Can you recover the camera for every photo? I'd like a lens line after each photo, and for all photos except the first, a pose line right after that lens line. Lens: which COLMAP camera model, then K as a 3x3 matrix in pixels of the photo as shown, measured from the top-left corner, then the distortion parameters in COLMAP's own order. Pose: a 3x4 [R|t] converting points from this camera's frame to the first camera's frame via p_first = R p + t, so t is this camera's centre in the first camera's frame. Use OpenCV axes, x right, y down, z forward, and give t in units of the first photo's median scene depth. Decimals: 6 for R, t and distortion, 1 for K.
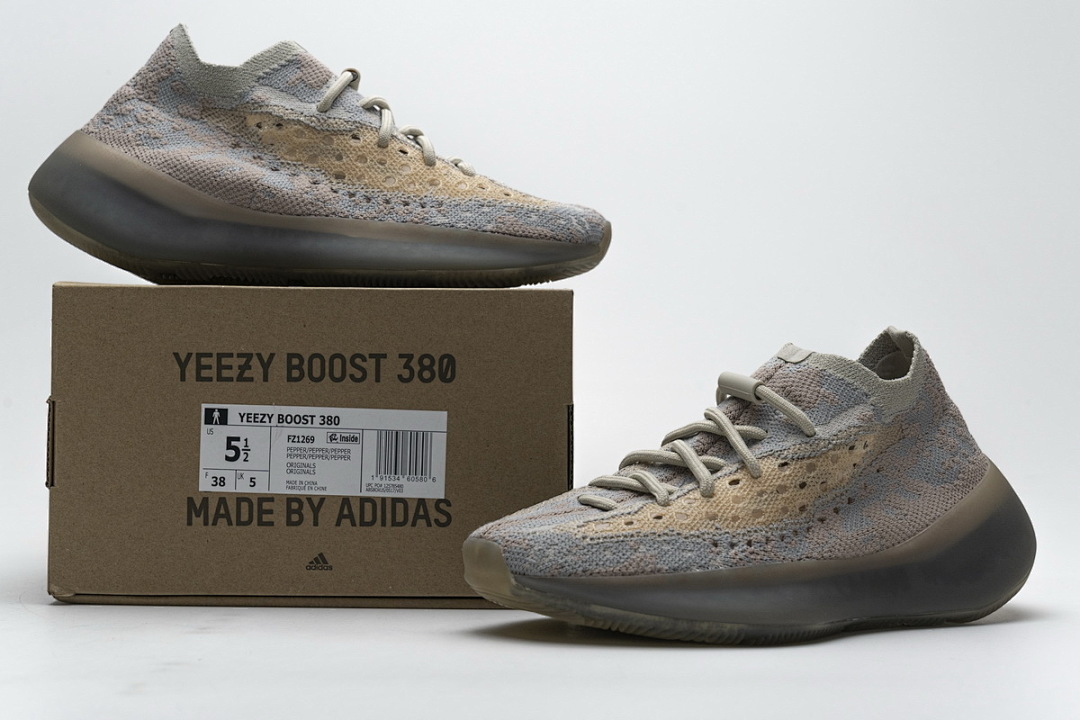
lens RADIAL K [[2032.3, 0, 540.5], [0, 2032.3, 357.8], [0, 0, 1]] dist [-0.125128, 0.000000]
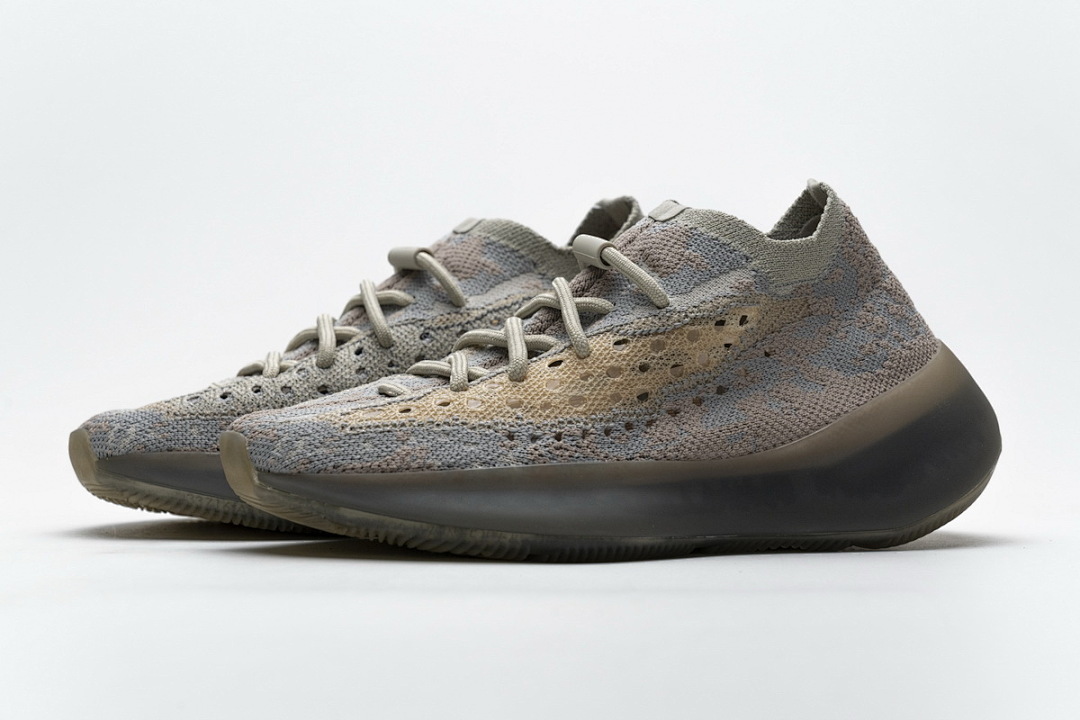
lens RADIAL K [[2171.4, 0, 539.5], [0, 2171.4, 362.7], [0, 0, 1]] dist [0.020213, 0.000000]
pose [[0.981472, -0.008430, -0.191420, 0.251839], [0.008975, 0.999958, 0.001979, 0.058794], [0.191396, -0.003660, 0.981506, 0.154054]]
